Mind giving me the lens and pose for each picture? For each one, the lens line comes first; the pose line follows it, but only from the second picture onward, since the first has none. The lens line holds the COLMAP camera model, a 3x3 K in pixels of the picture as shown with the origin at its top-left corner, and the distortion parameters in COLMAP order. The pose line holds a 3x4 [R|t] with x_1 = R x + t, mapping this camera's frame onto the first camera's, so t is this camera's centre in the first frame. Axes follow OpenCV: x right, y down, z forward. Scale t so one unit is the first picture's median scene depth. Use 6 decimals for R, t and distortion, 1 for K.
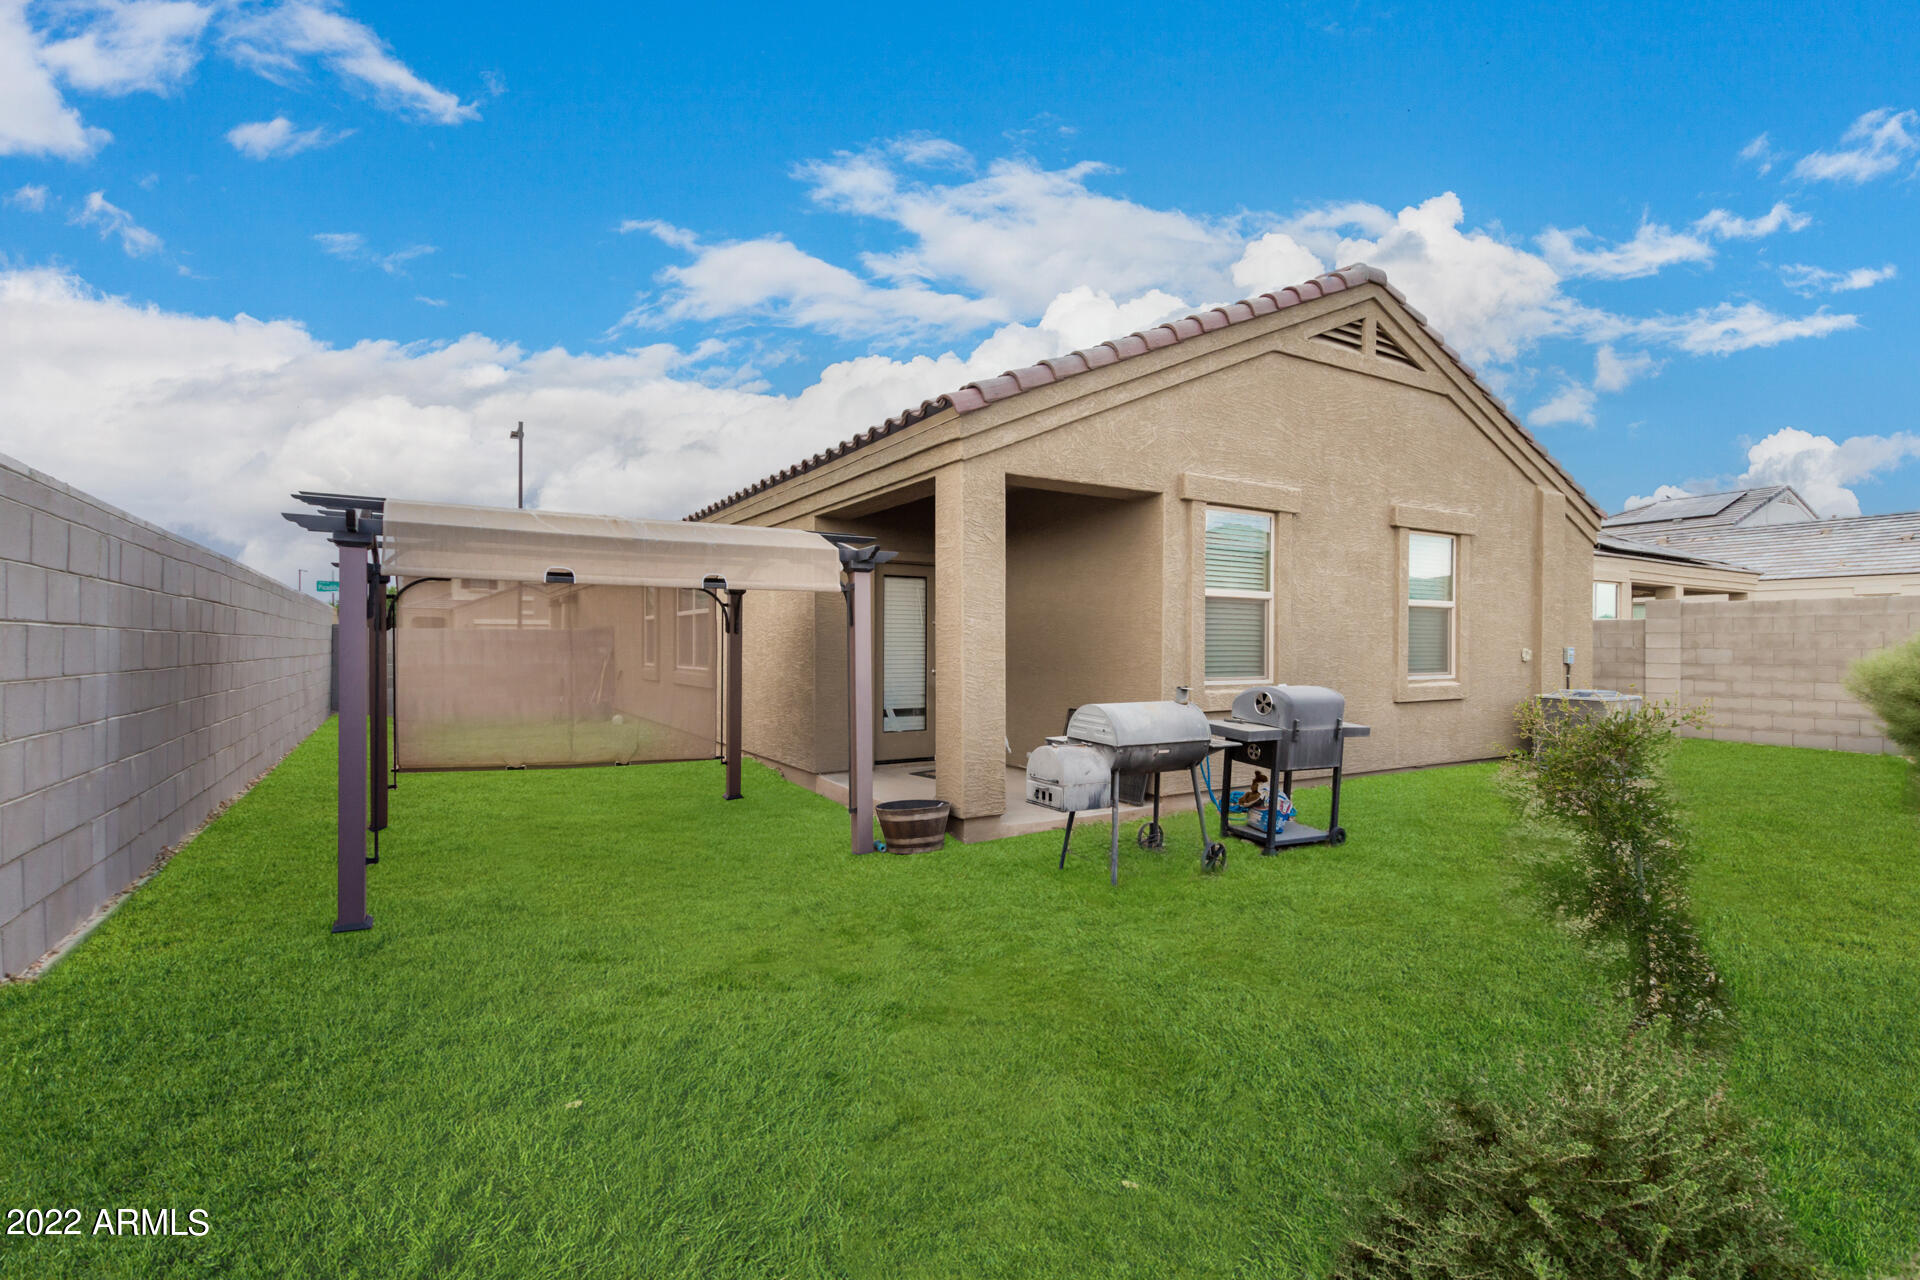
lens RADIAL K [[852.0, 0, 914.2], [0, 852.0, 649.3], [0, 0, 1]] dist [0.001632, -0.004555]
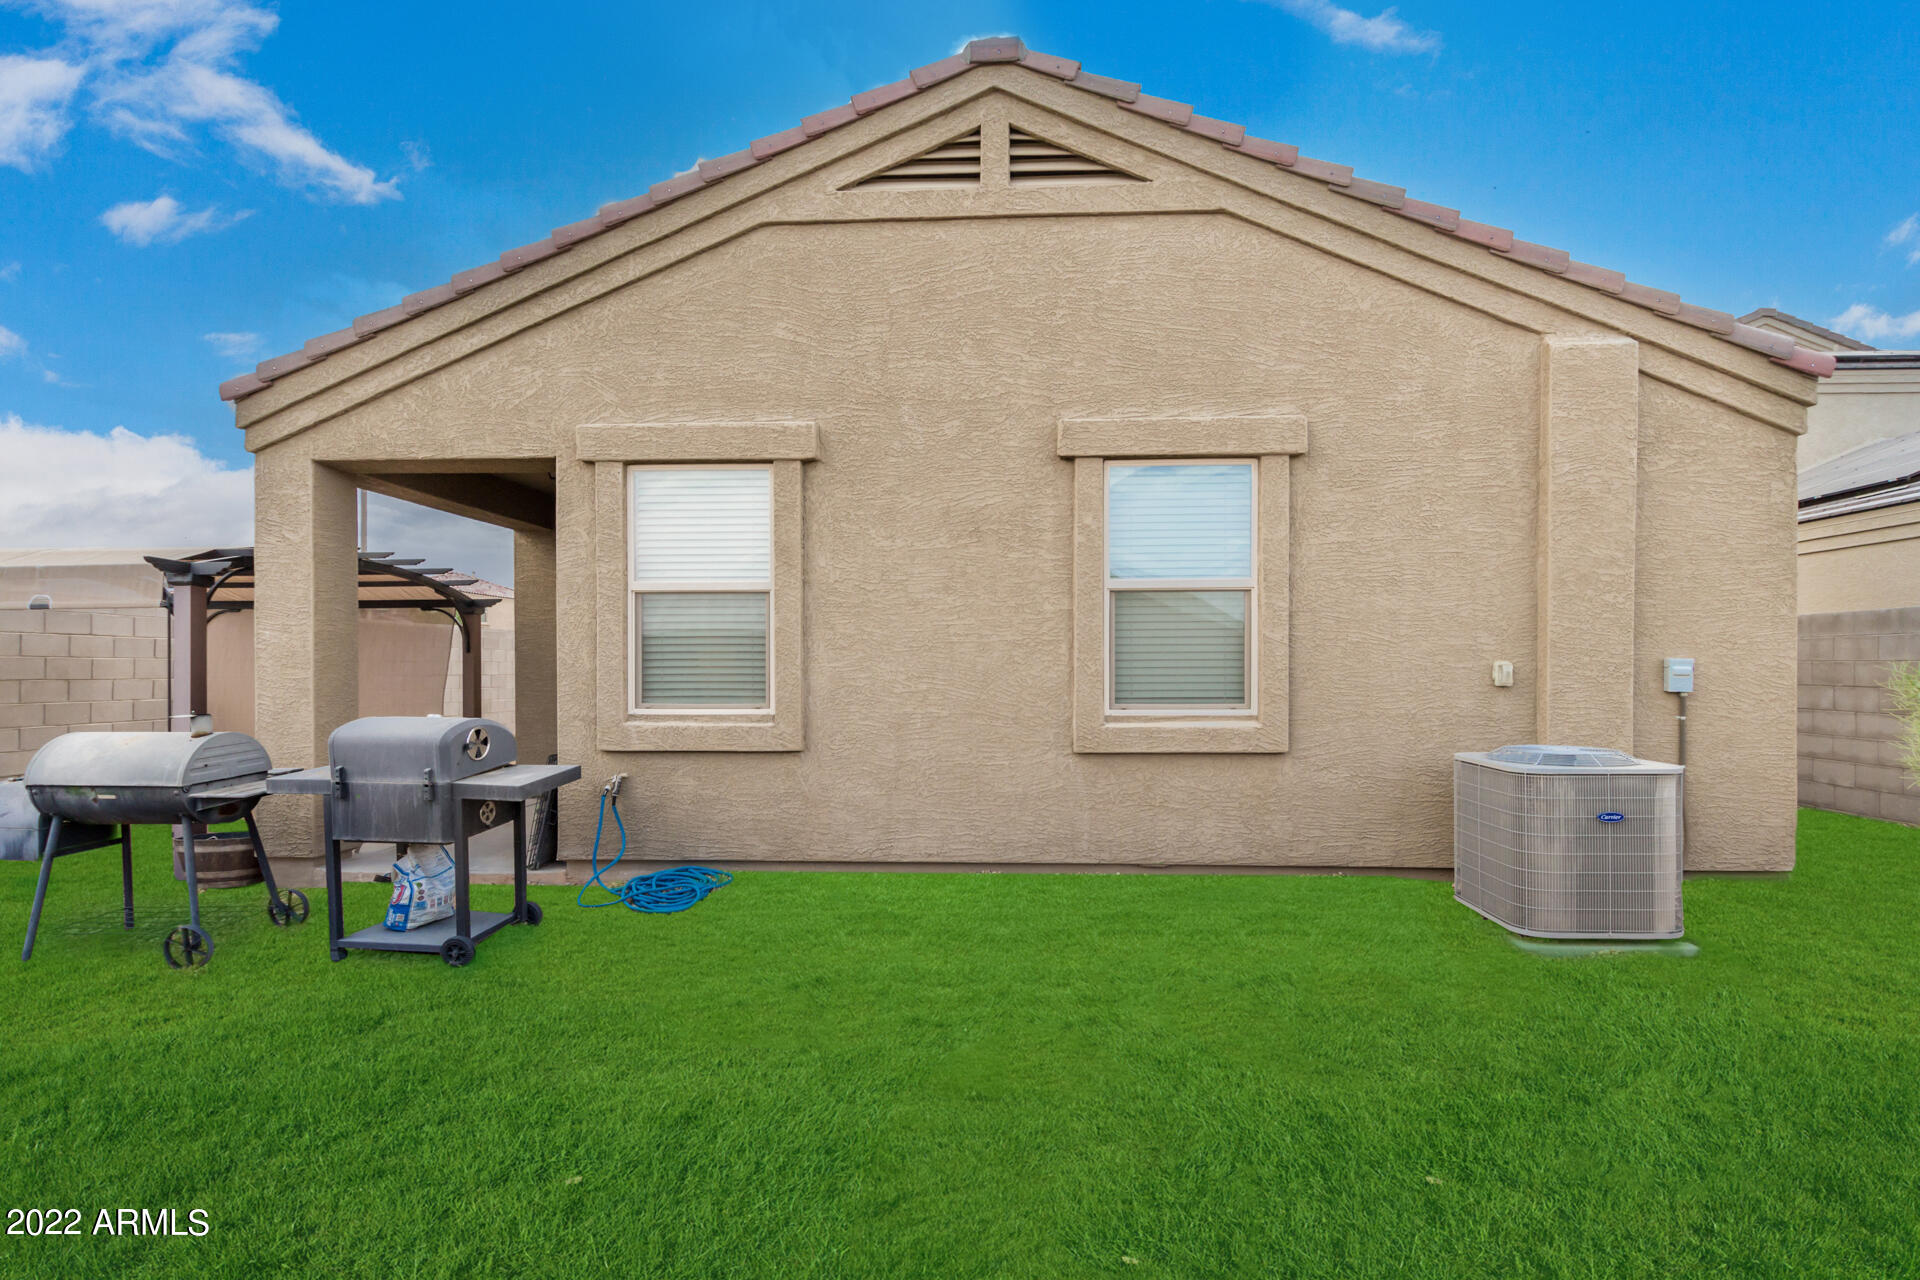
lens RADIAL K [[841.9, 0, 964.0], [0, 841.9, 672.0], [0, 0, 1]] dist [0.003407, 0.000289]
pose [[0.847908, -0.000770, -0.530142, 0.842432], [0.002951, 0.999990, 0.003268, 0.004144], [0.530135, -0.004336, 0.847902, 0.475481]]
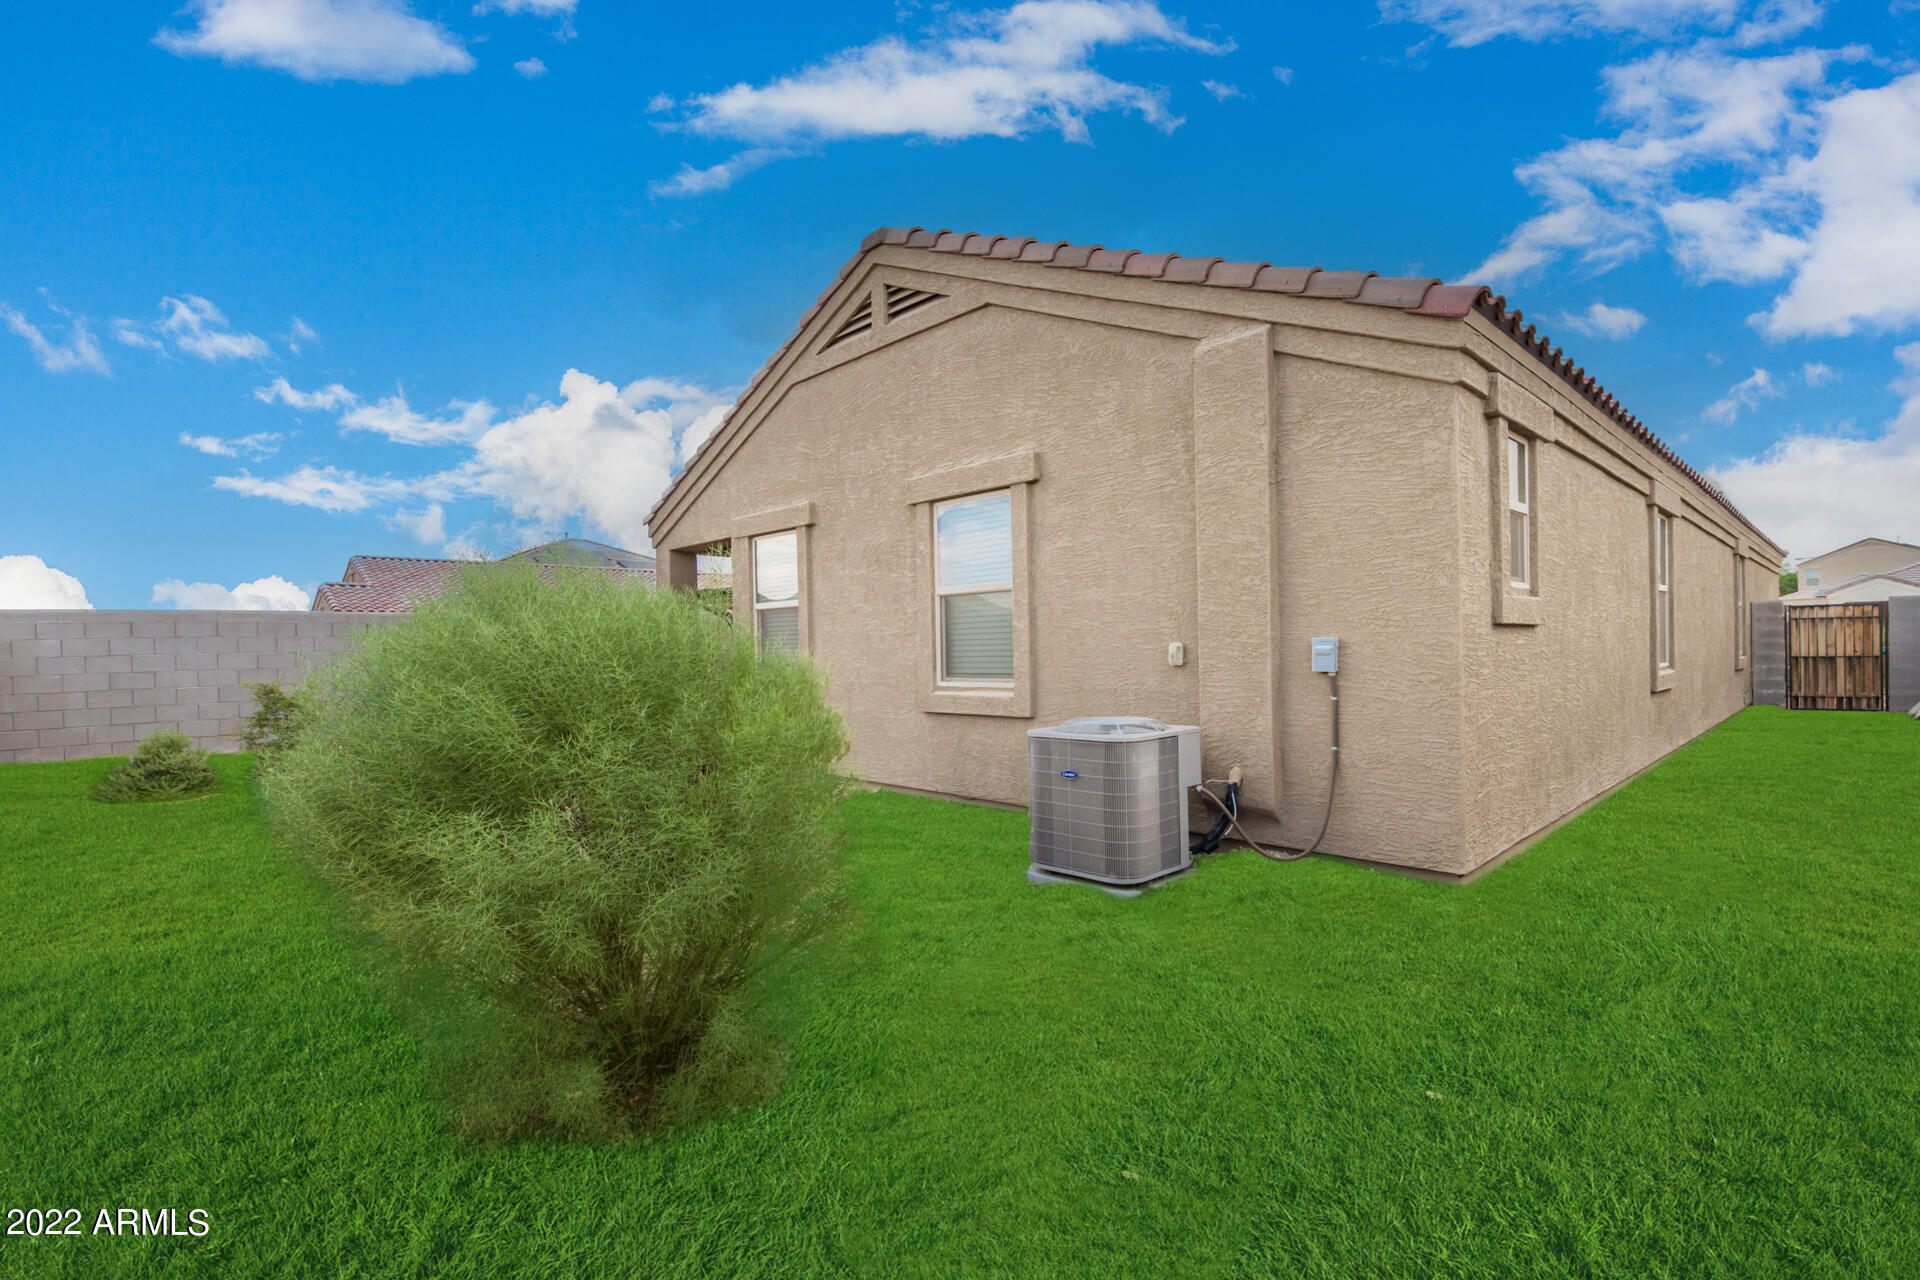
lens RADIAL K [[879.6, 0, 954.5], [0, 879.6, 650.2], [0, 0, 1]] dist [0.003300, -0.000046]
pose [[0.247301, -0.006265, -0.968918, 1.473193], [0.014696, 0.999888, -0.002715, 0.004614], [0.968827, -0.013568, 0.247366, 0.845710]]
